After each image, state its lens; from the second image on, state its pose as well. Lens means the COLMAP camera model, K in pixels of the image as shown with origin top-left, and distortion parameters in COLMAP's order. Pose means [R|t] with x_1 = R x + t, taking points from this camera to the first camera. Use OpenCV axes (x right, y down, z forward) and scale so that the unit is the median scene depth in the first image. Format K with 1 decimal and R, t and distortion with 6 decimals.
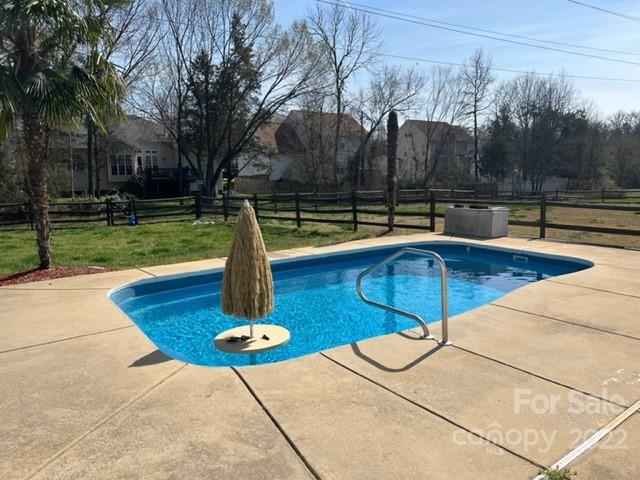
lens RADIAL K [[480.0, 0, 320.6], [0, 480.0, 239.9], [0, 0, 1]] dist [0.049930, -0.009221]
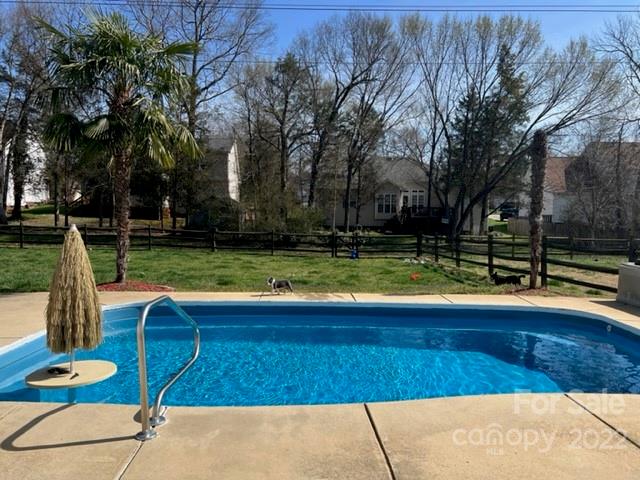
lens RADIAL K [[480.0, 0, 311.2], [0, 480.0, 237.6], [0, 0, 1]] dist [0.049930, -0.009221]
pose [[0.810425, 0.053887, -0.583359, 0.094508], [-0.104495, 0.993089, -0.053434, -0.006541], [0.576448, 0.104262, 0.810455, 0.060533]]
